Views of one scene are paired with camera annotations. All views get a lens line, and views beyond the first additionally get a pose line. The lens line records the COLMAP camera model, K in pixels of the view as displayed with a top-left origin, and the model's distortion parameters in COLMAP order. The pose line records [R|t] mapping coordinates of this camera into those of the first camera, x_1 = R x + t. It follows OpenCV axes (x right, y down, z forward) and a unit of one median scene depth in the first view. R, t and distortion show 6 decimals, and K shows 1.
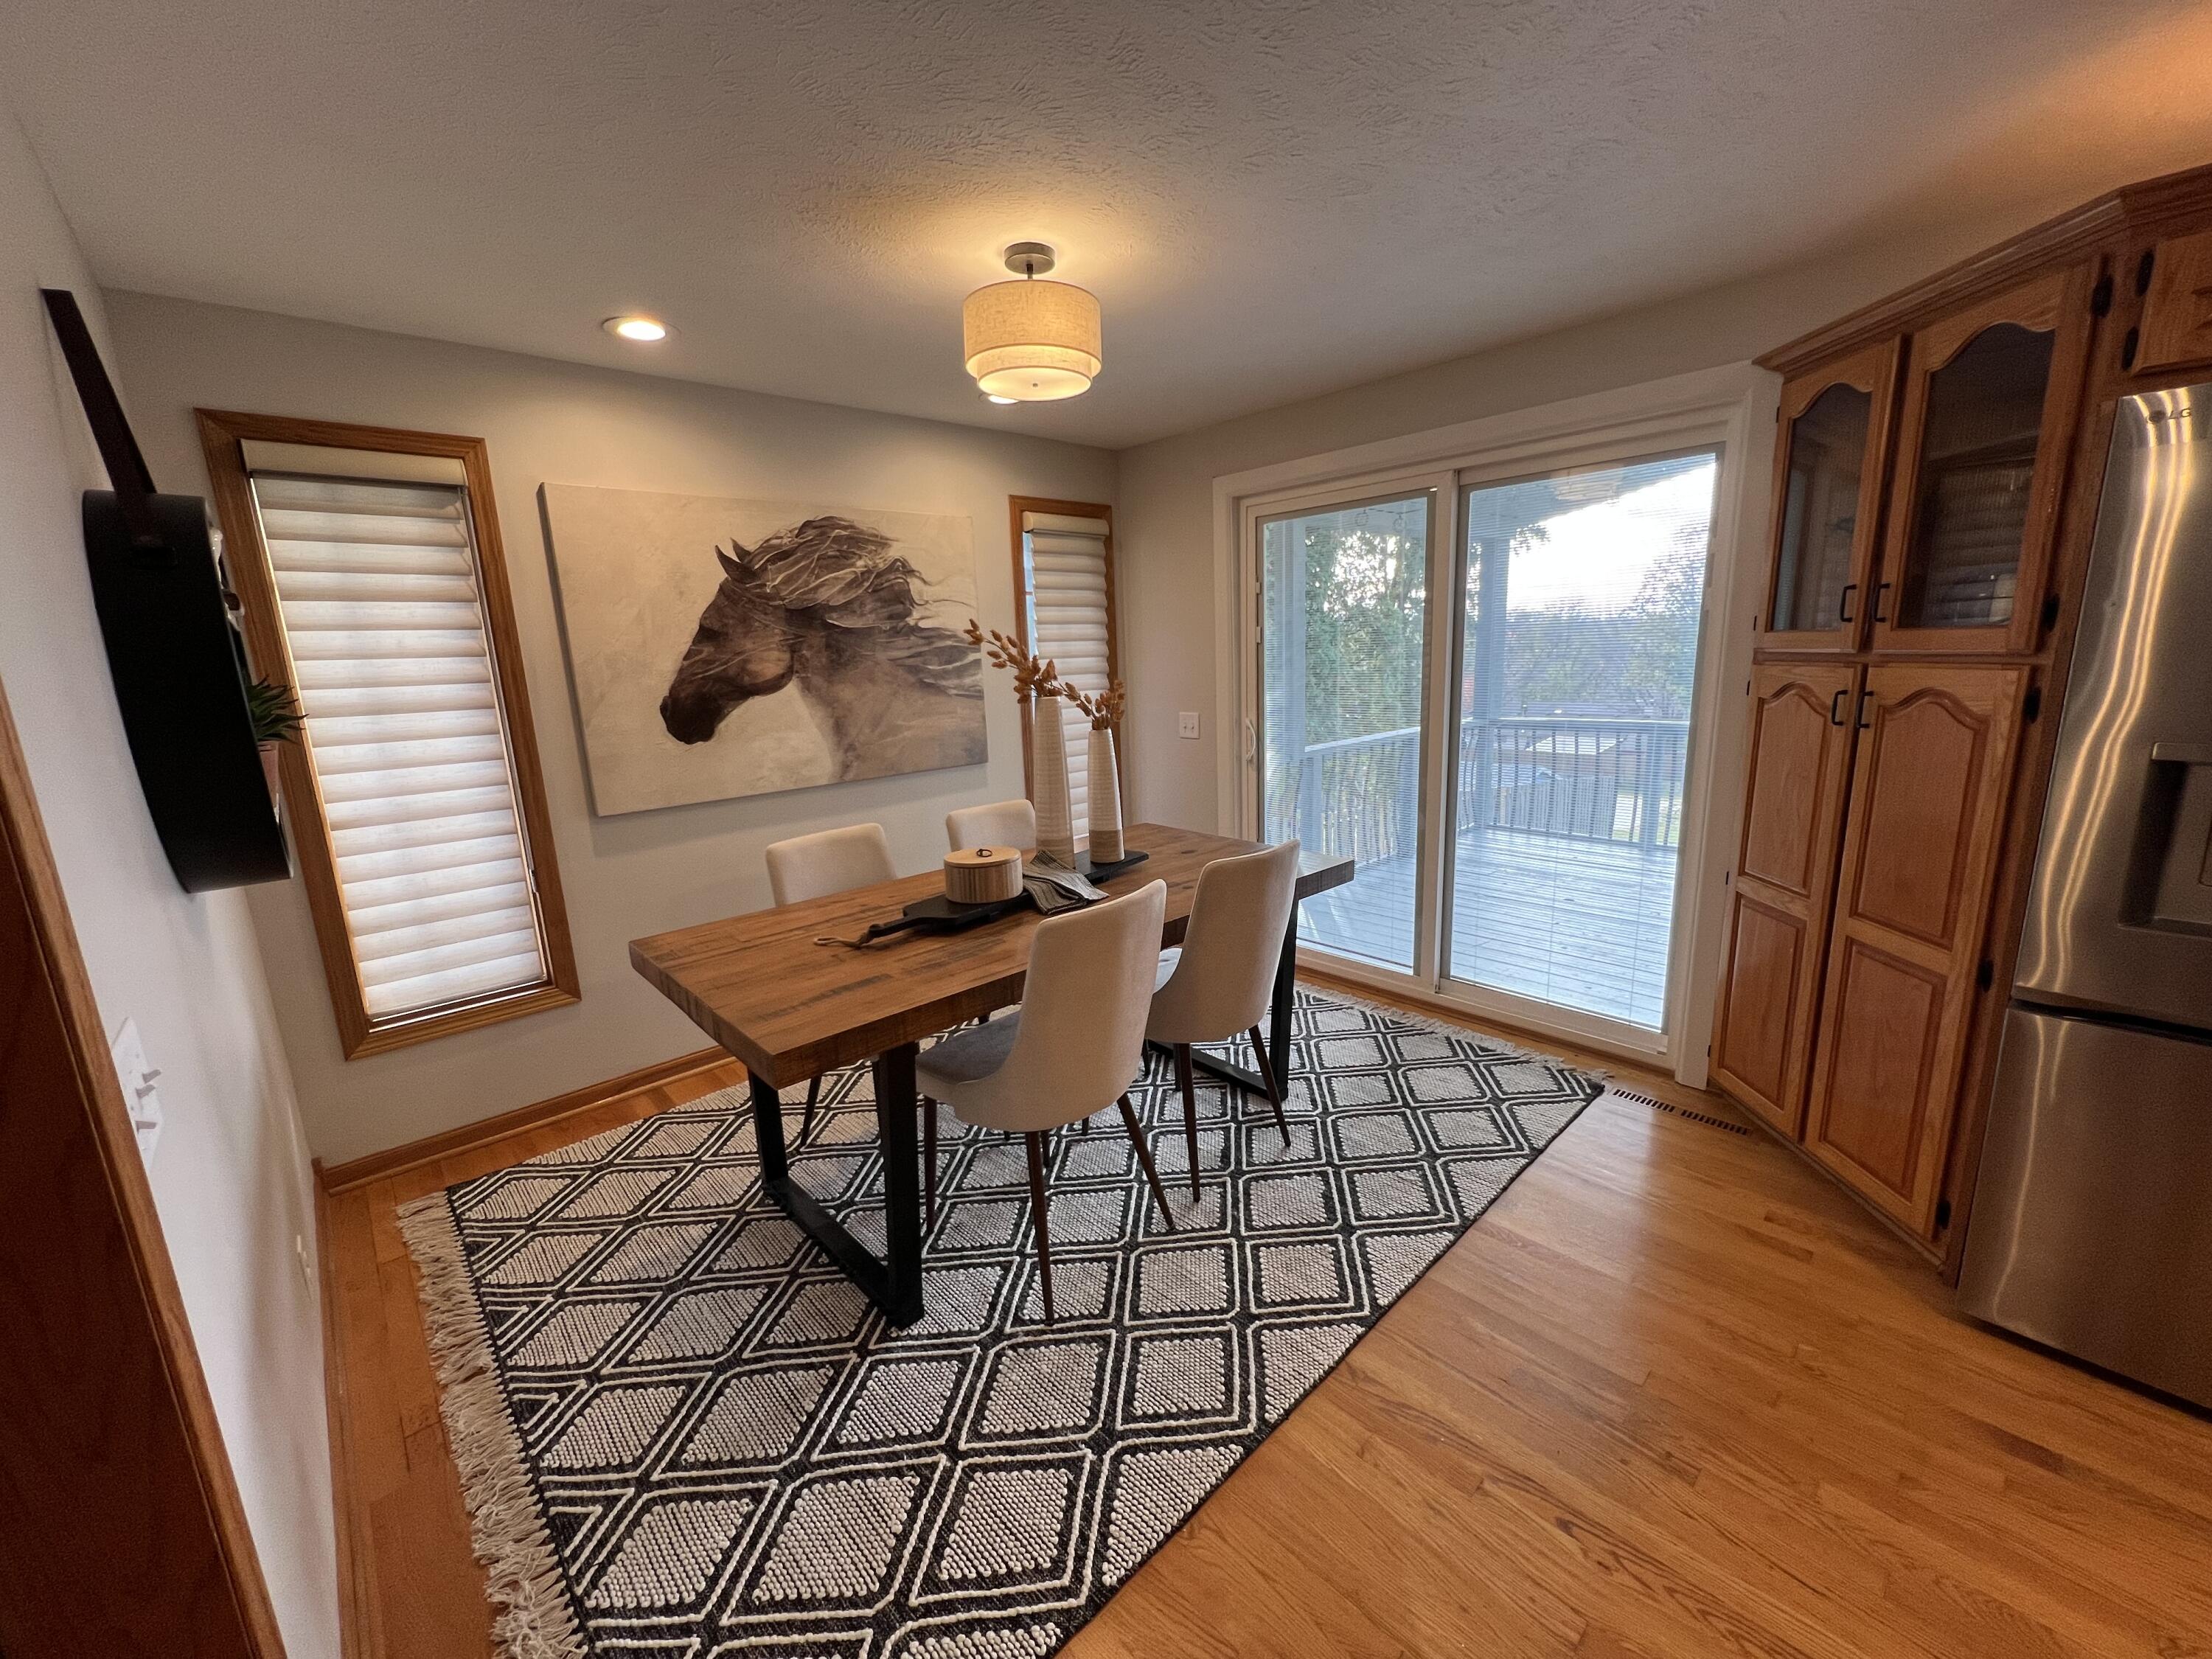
lens RADIAL K [[881.1, 0, 1107.6], [0, 881.1, 833.6], [0, 0, 1]] dist [-0.001699, 0.000848]
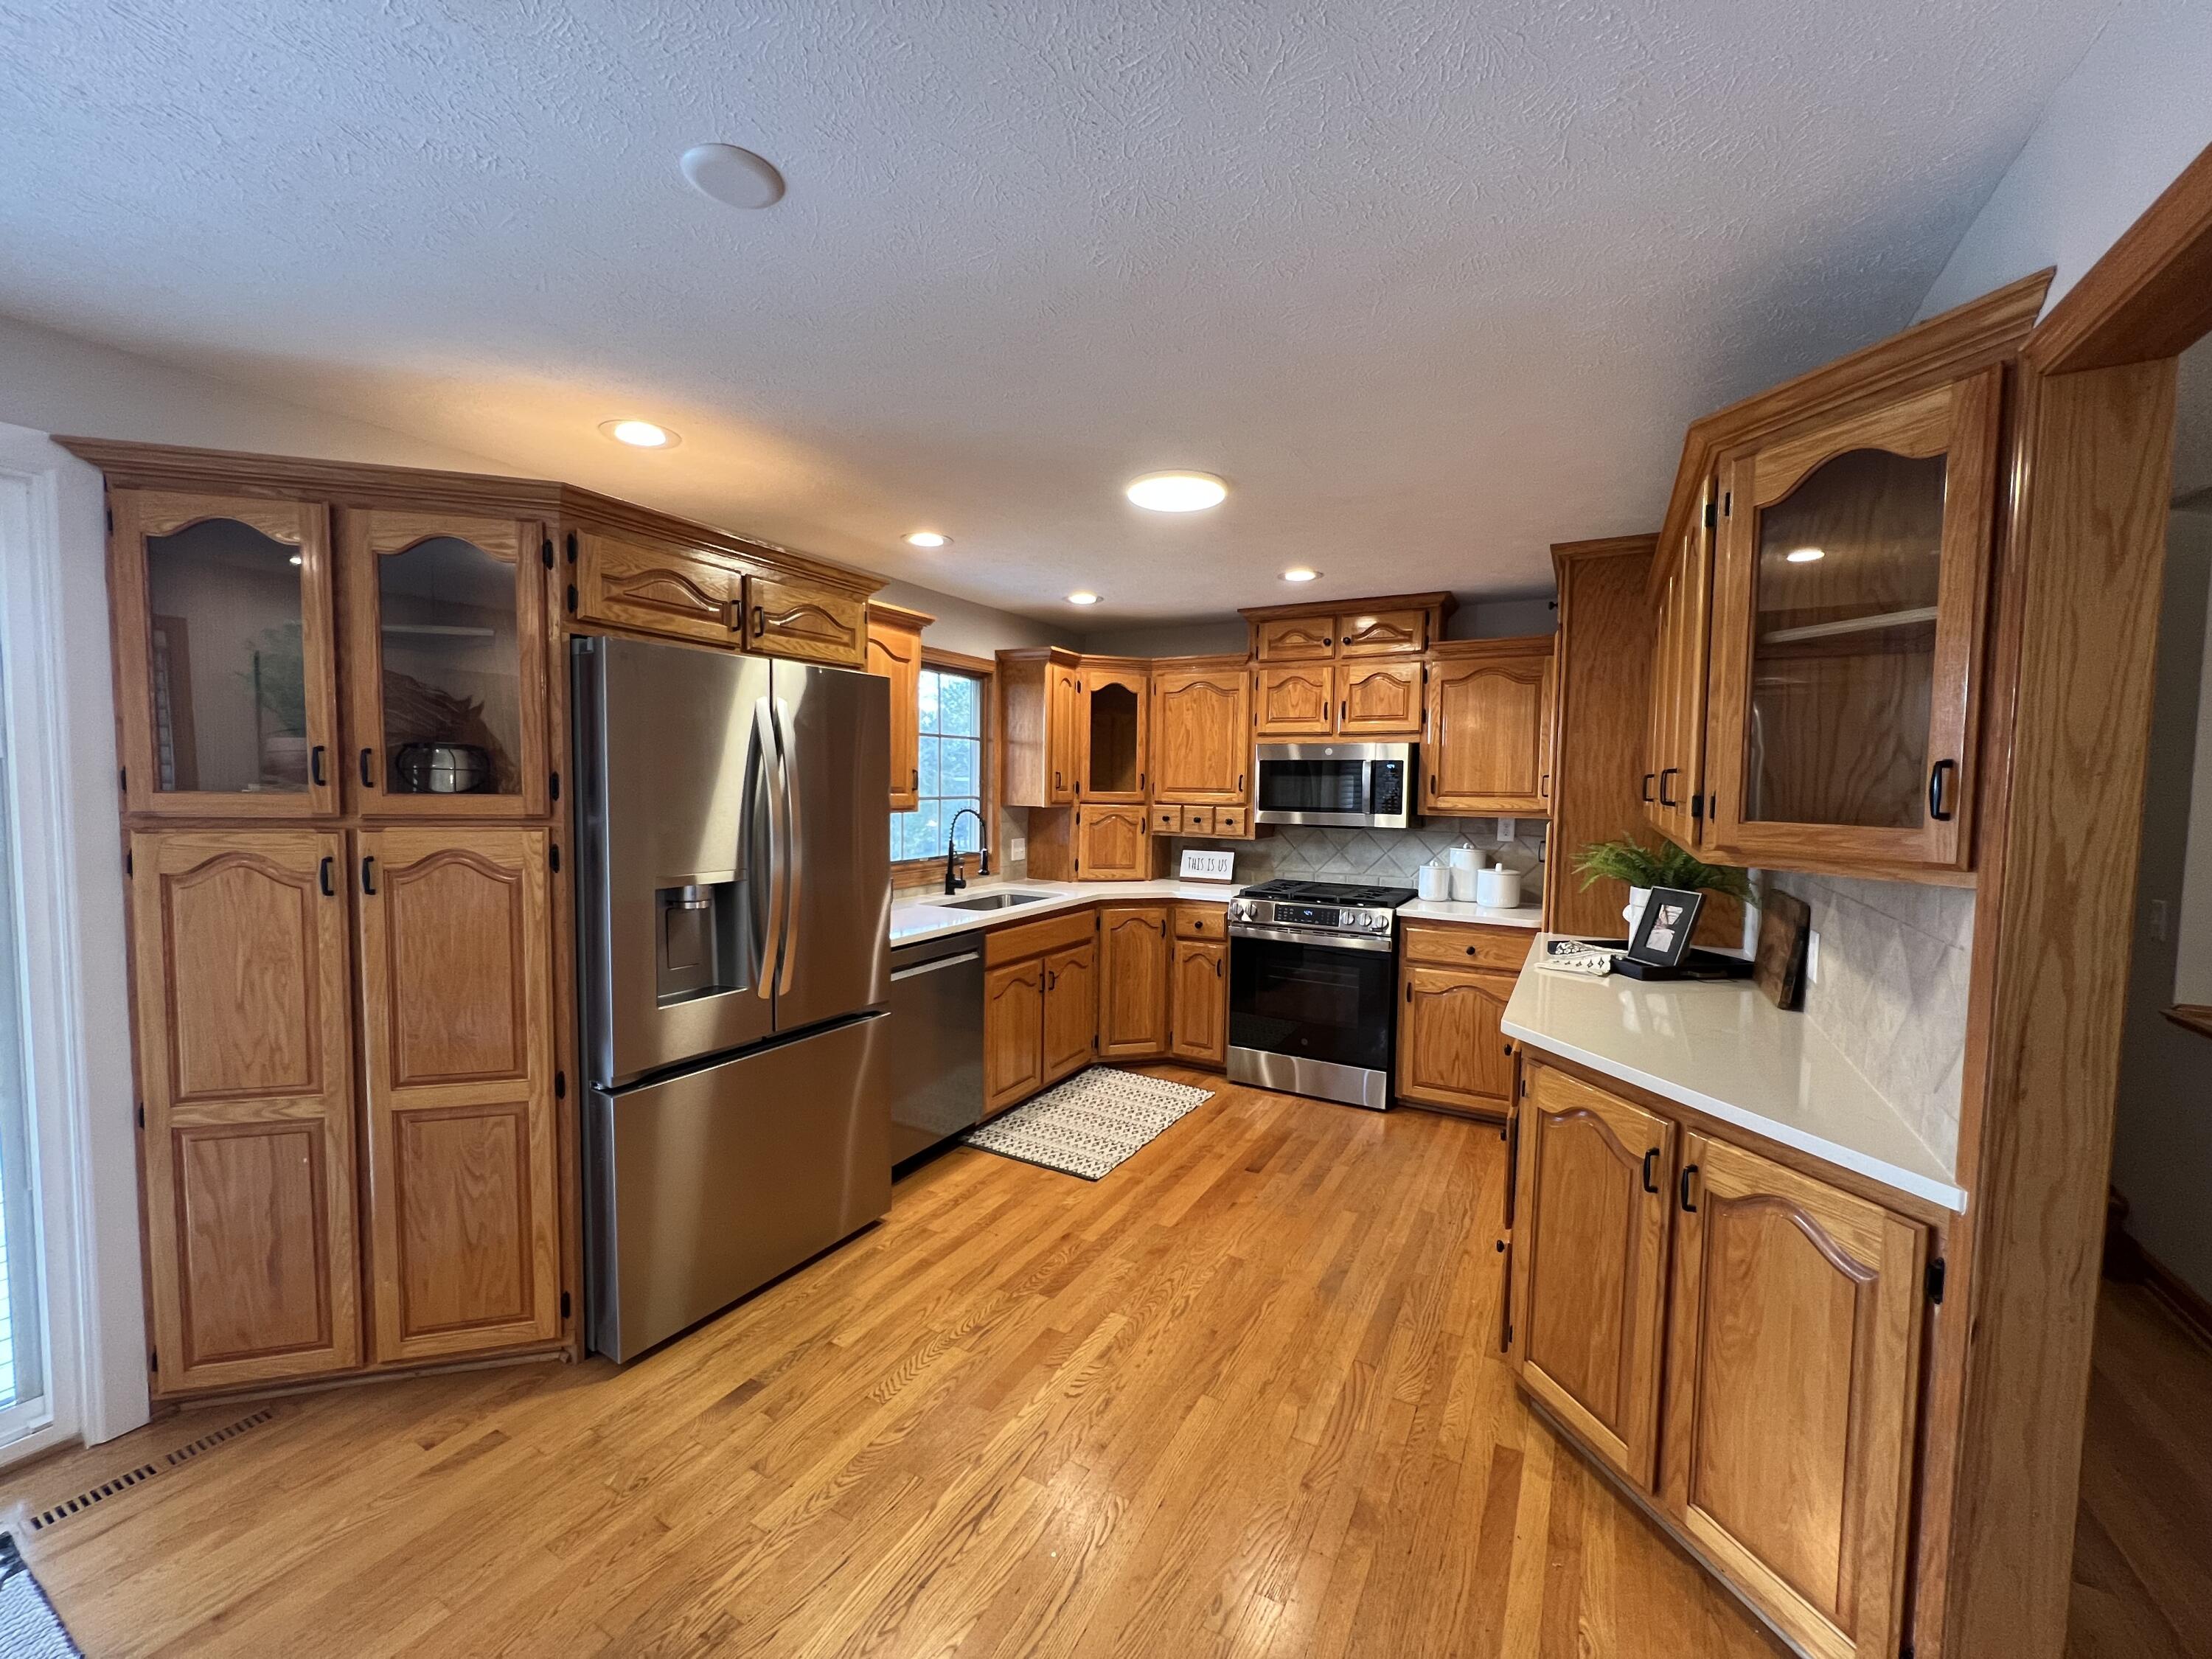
lens RADIAL K [[881.1, 0, 1107.6], [0, 881.1, 833.6], [0, 0, 1]] dist [-0.001699, 0.000848]
pose [[-0.302156, -0.021208, 0.953022, -0.216003], [0.195095, 0.977215, 0.083601, -0.078783], [-0.933081, 0.211190, -0.291134, 0.375785]]
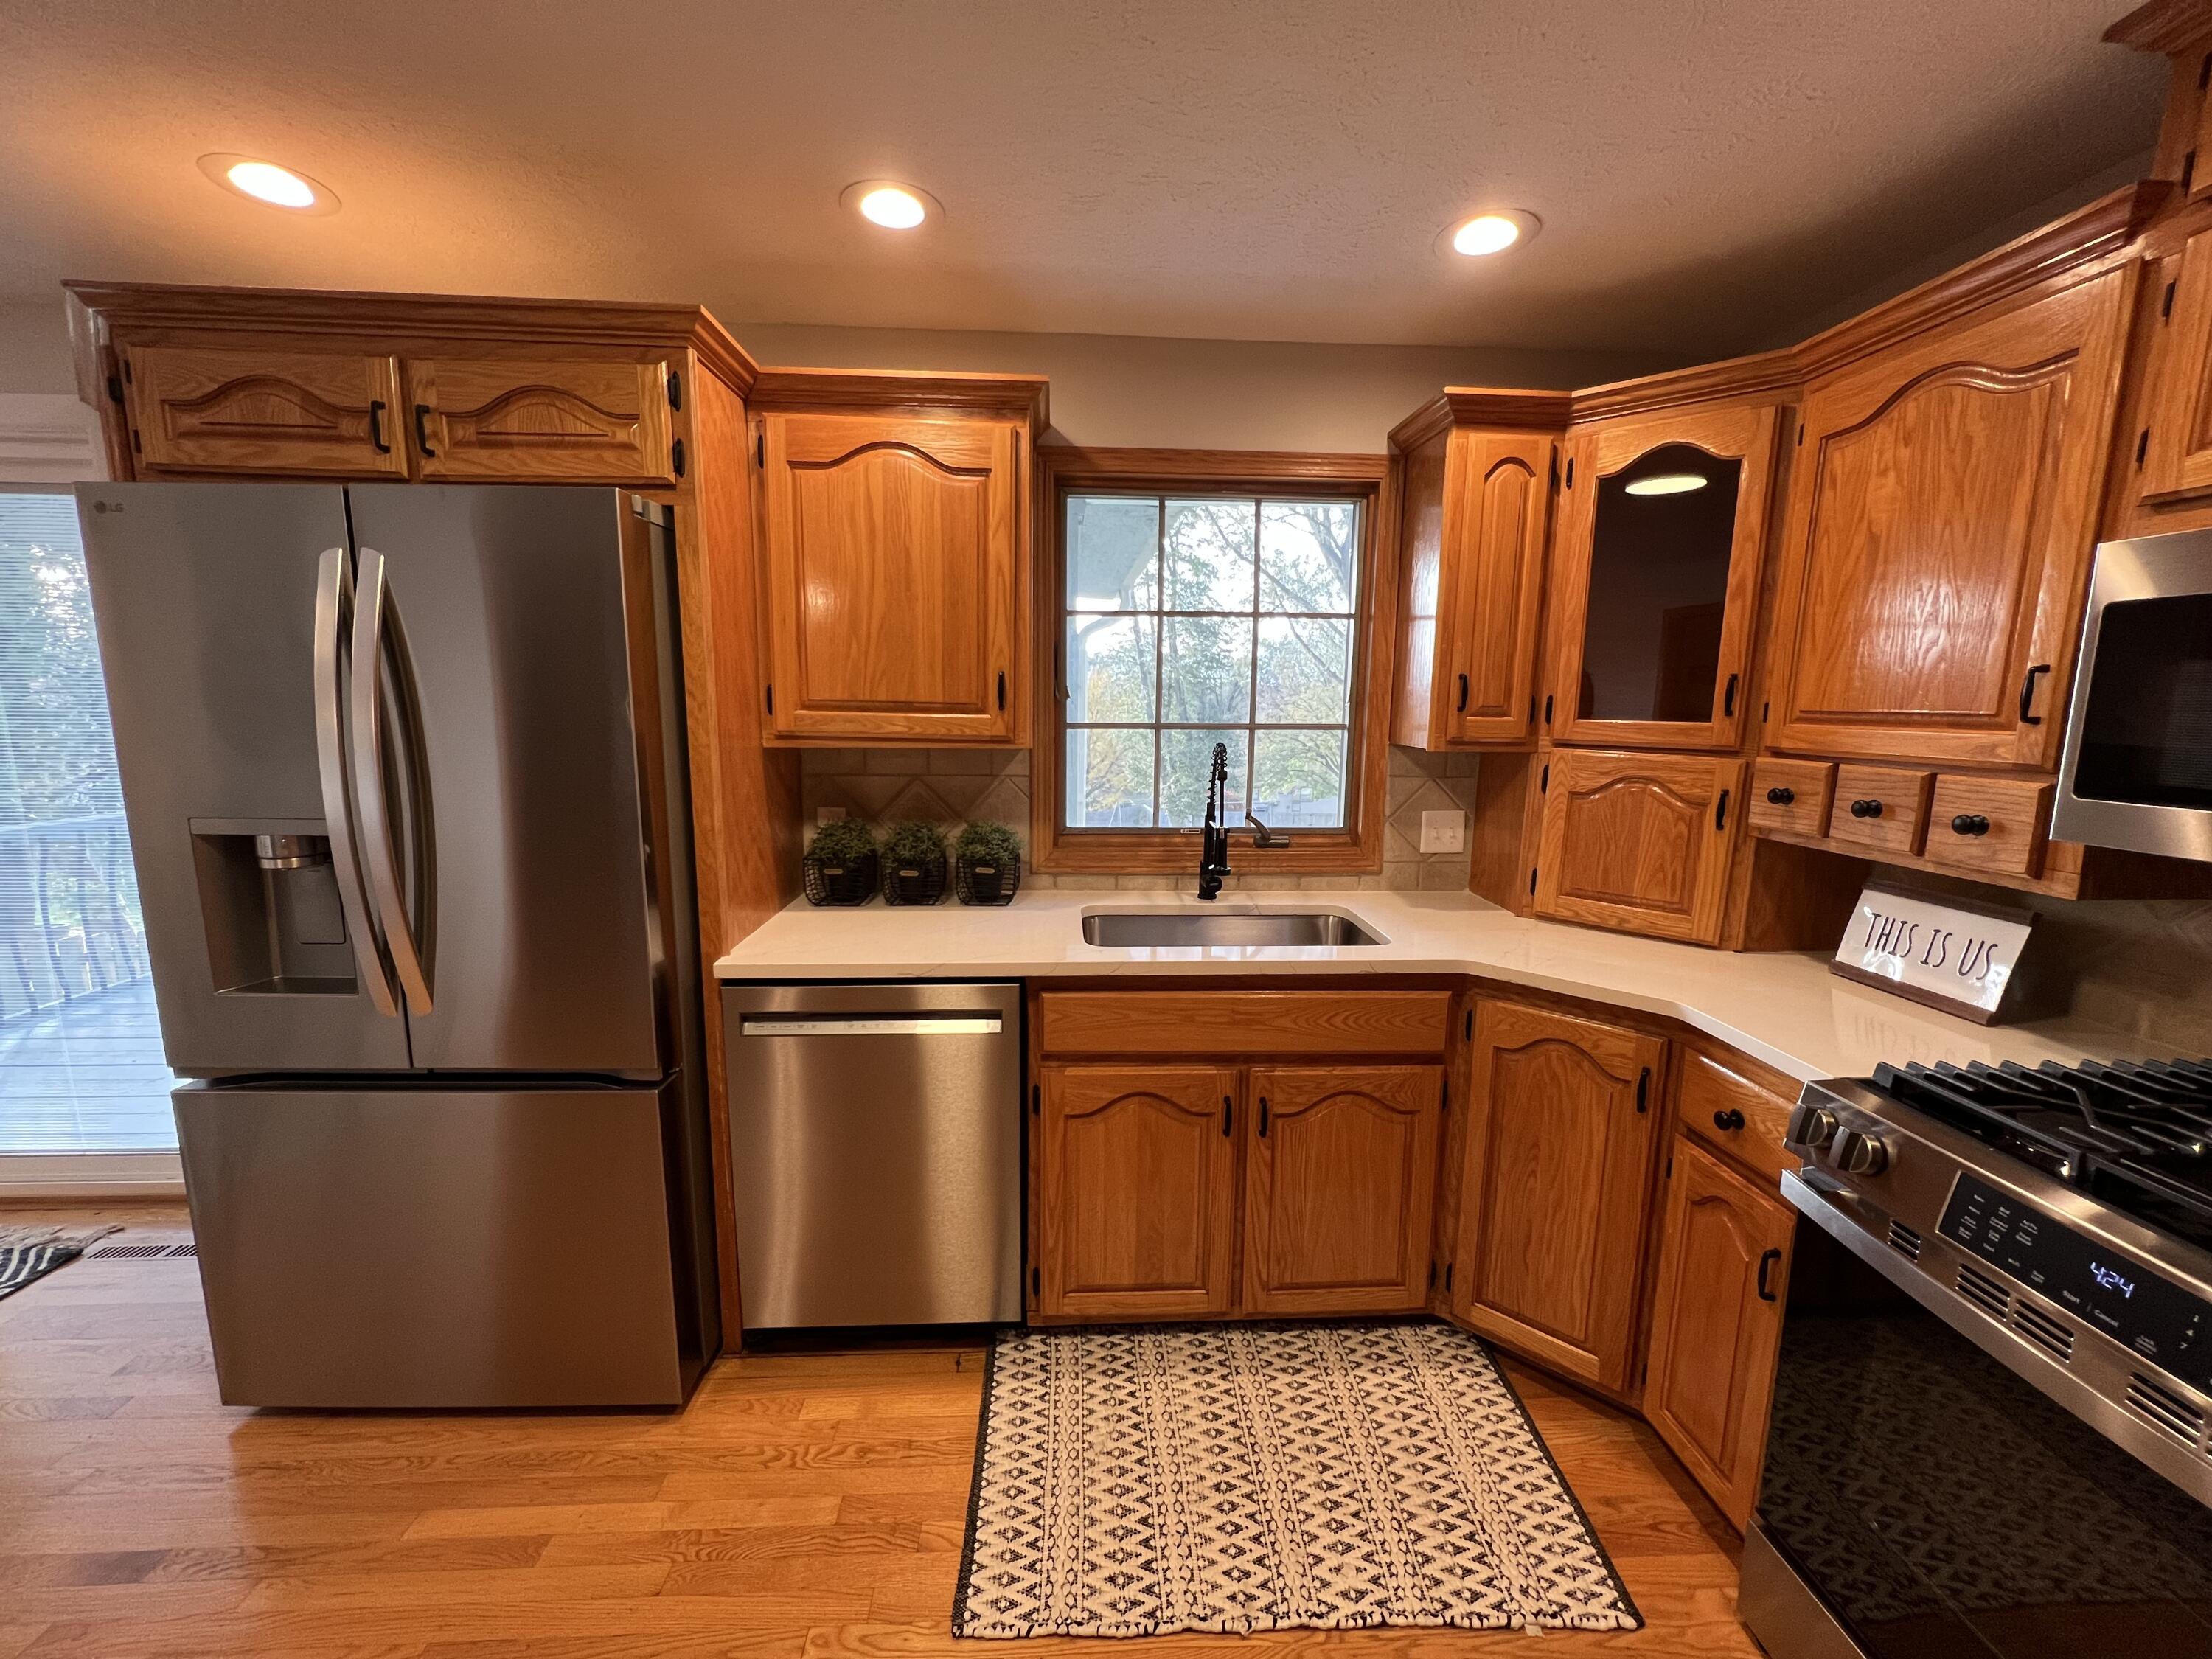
lens RADIAL K [[881.1, 0, 1107.6], [0, 881.1, 833.6], [0, 0, 1]] dist [-0.001699, 0.000848]
pose [[0.646430, -0.071060, 0.759657, 0.569581], [0.121277, 0.992565, -0.010355, 0.028656], [-0.753273, 0.098822, 0.650242, -0.256294]]
